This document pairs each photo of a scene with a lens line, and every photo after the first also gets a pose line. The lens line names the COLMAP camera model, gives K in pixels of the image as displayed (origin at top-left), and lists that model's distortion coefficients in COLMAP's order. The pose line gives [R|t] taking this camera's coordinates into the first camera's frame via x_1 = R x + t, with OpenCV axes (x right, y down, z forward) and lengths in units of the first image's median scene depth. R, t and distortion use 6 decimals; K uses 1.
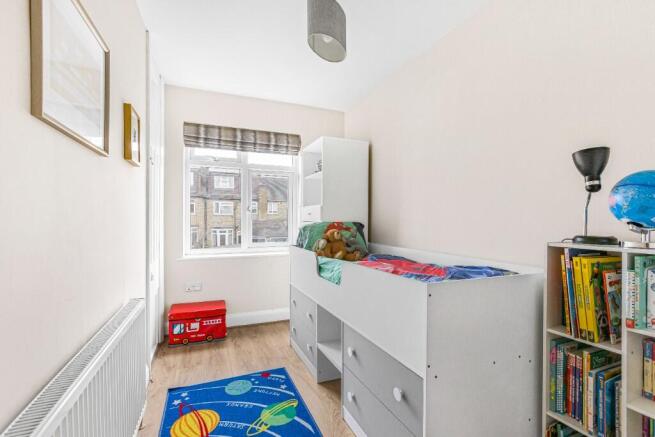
lens RADIAL K [[293.4, 0, 329.4], [0, 293.4, 217.3], [0, 0, 1]] dist [-0.017016, 0.012804]
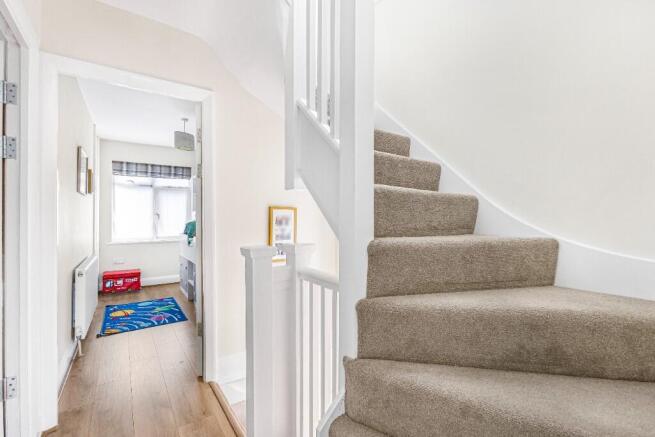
lens RADIAL K [[293.4, 0, 329.4], [0, 293.4, 217.3], [0, 0, 1]] dist [-0.017016, 0.012804]
pose [[0.978301, -0.000330, 0.207188, 0.363058], [0.001051, 0.999994, -0.003368, 0.001918], [-0.207186, 0.003512, 0.978295, -0.871280]]
